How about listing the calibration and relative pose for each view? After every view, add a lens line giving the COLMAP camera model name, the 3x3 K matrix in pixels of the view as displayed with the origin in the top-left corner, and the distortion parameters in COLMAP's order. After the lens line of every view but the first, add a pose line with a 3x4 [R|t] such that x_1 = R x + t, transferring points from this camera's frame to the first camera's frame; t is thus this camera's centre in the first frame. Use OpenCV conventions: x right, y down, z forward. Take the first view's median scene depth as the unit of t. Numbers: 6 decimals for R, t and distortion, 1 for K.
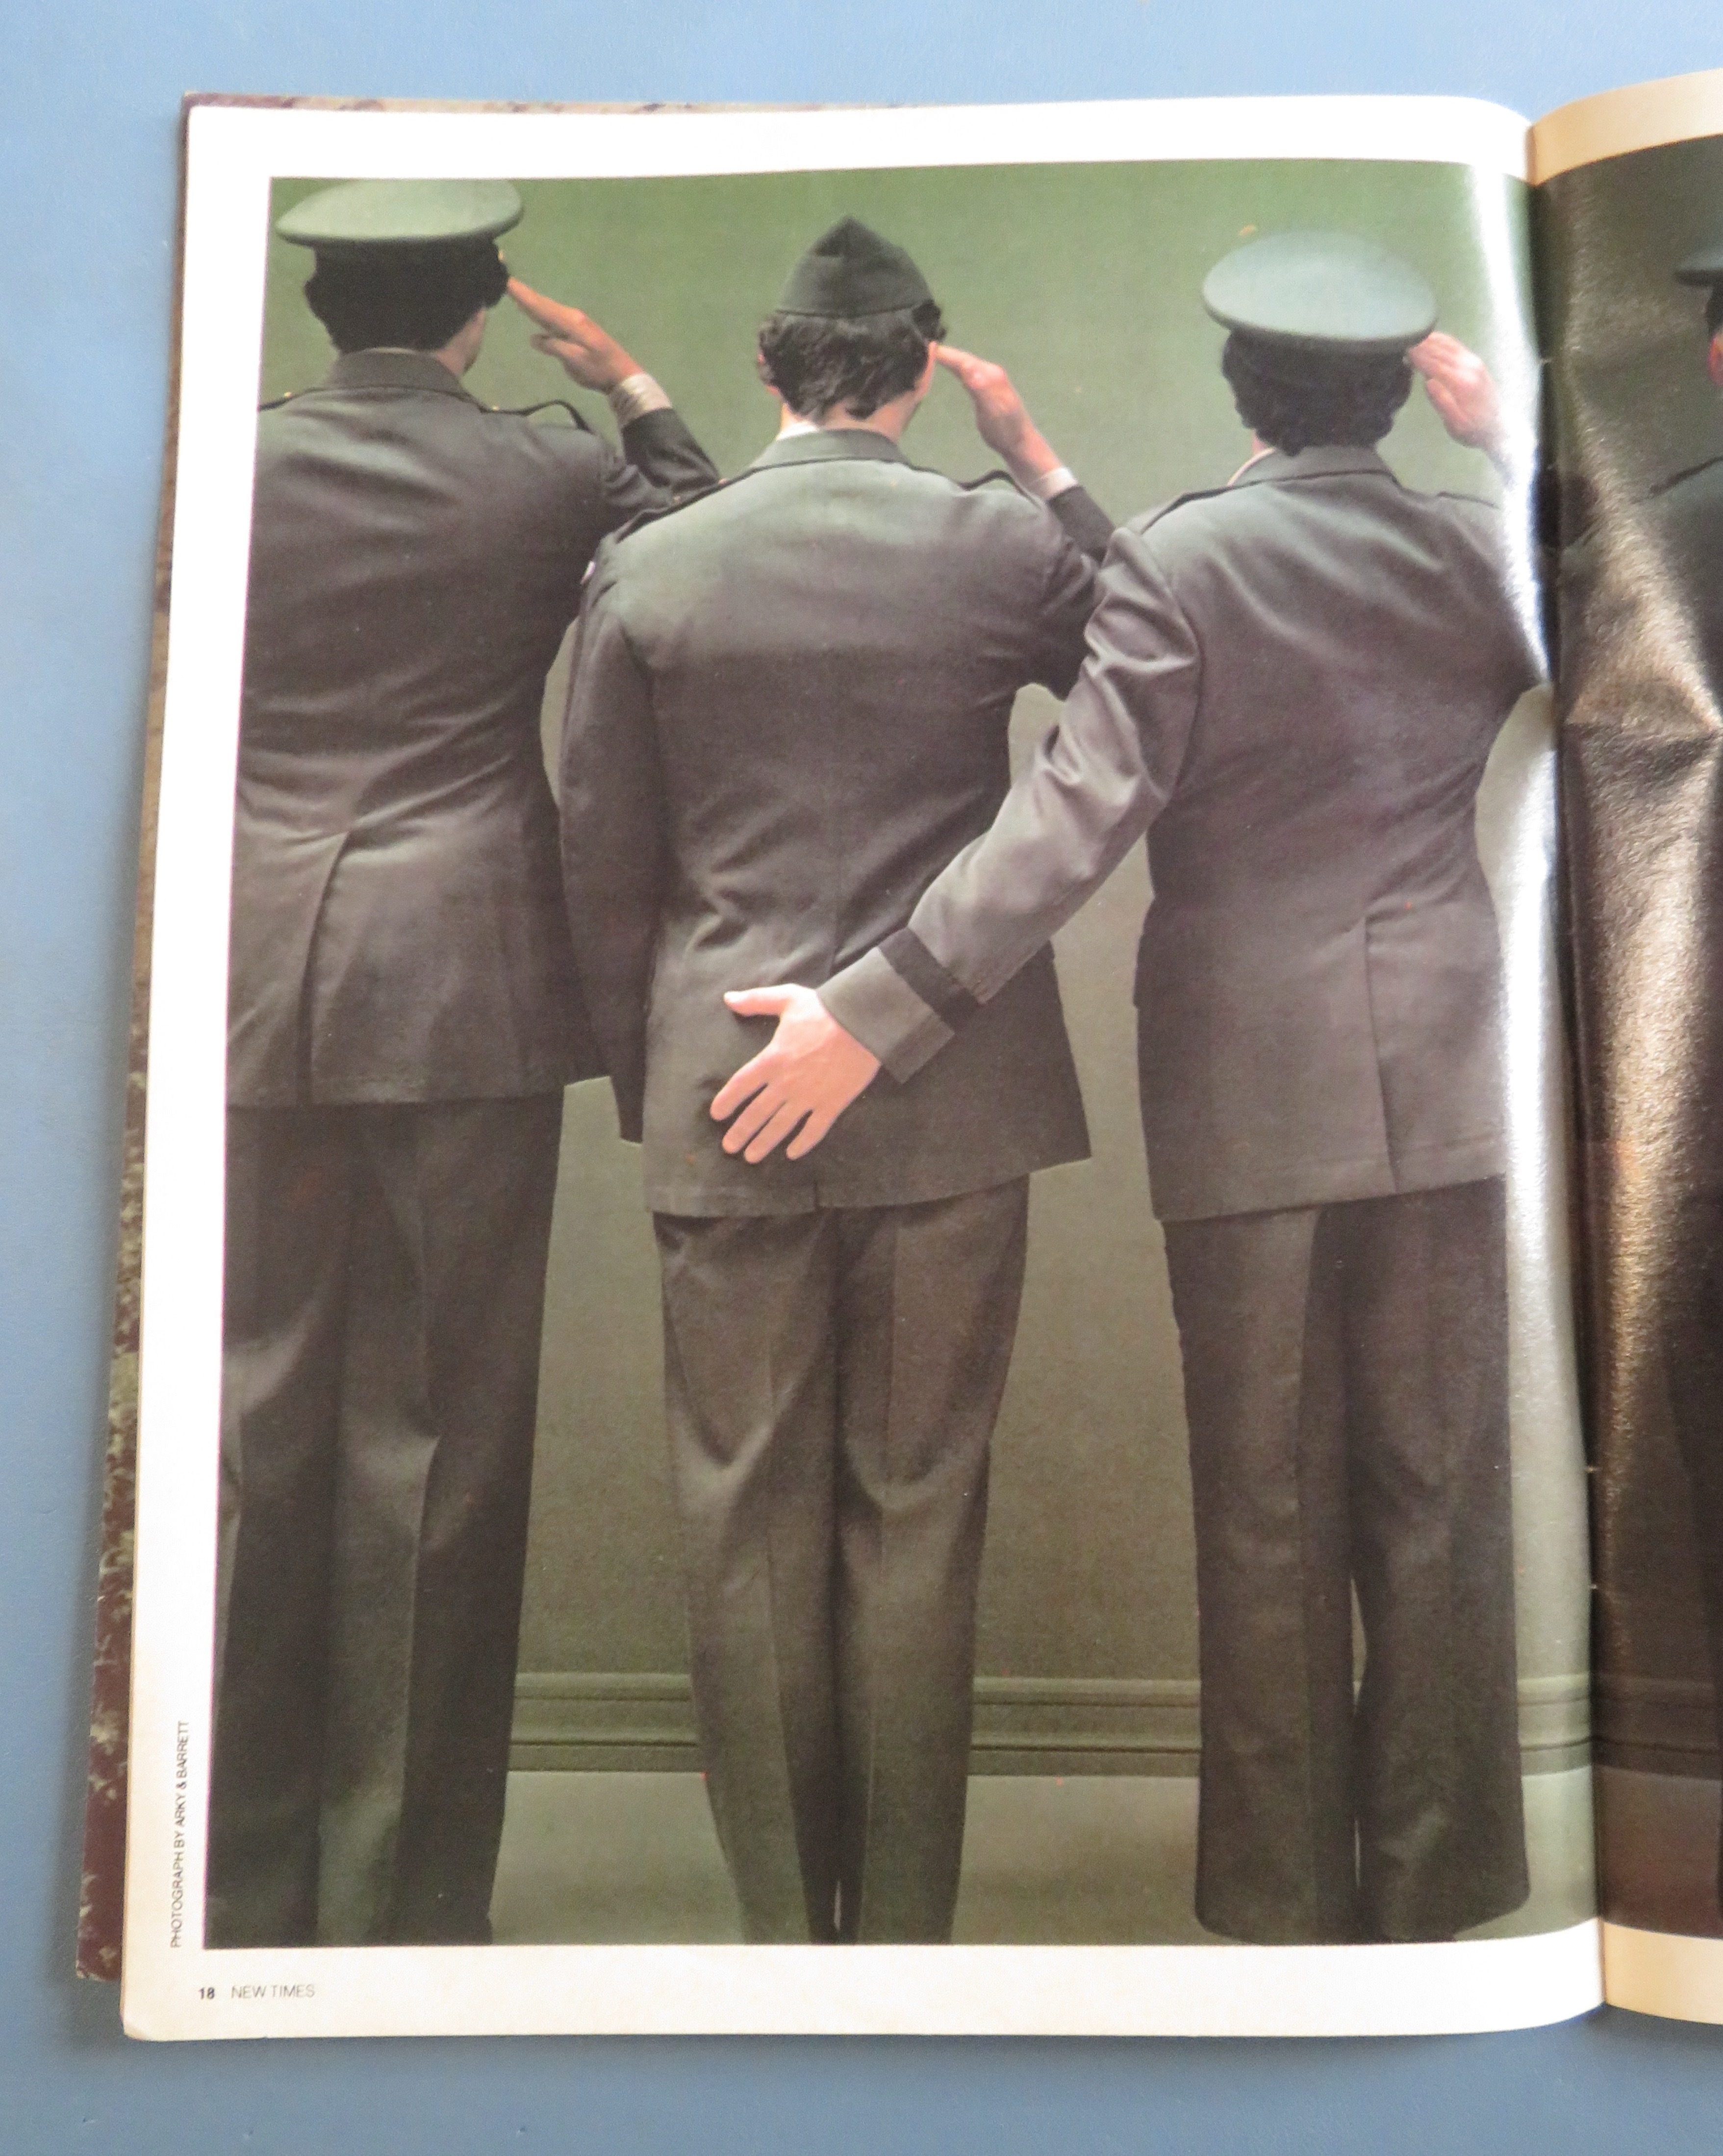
lens RADIAL K [[871.7, 0, 861.9], [0, 871.7, 1080.4], [0, 0, 1]] dist [-0.011275, 0.000383]
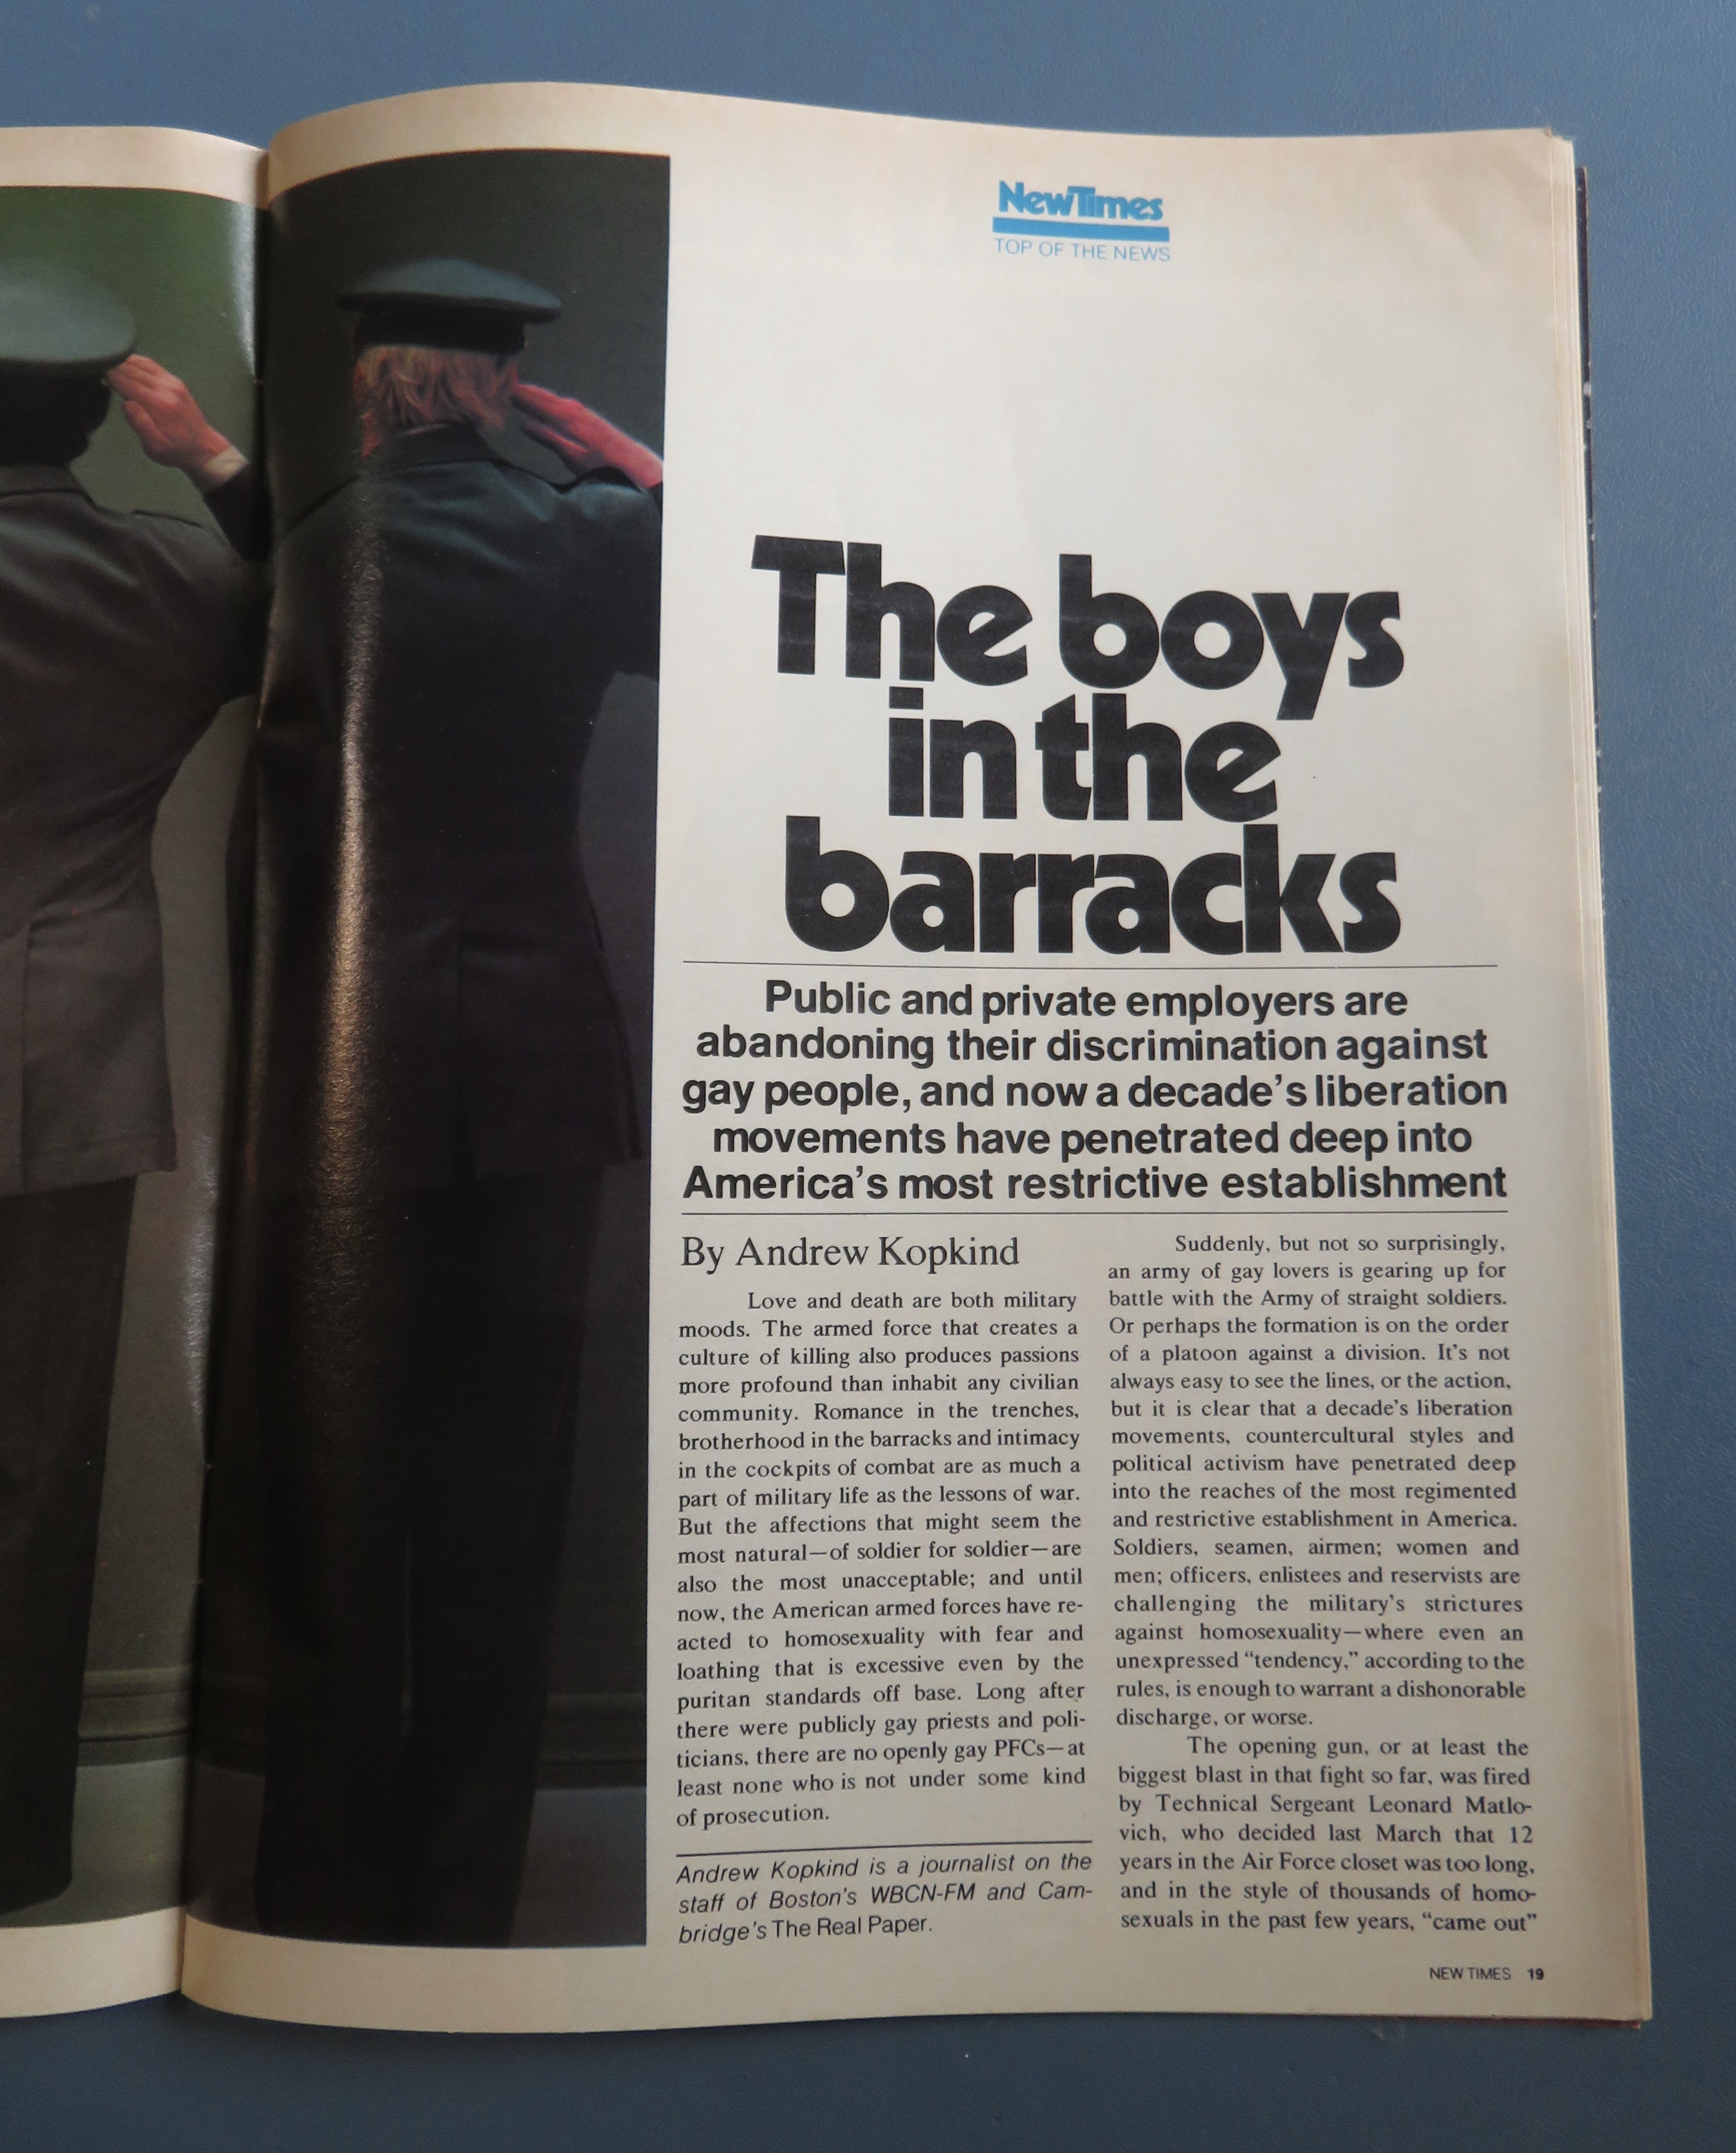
lens RADIAL K [[867.1, 0, 867.6], [0, 867.1, 1072.8], [0, 0, 1]] dist [-0.009819, -0.000162]
pose [[0.999770, 0.007440, 0.020133, 1.531931], [-0.007313, 0.999953, -0.006376, -0.012593], [-0.020179, 0.006227, 0.999777, -0.032473]]
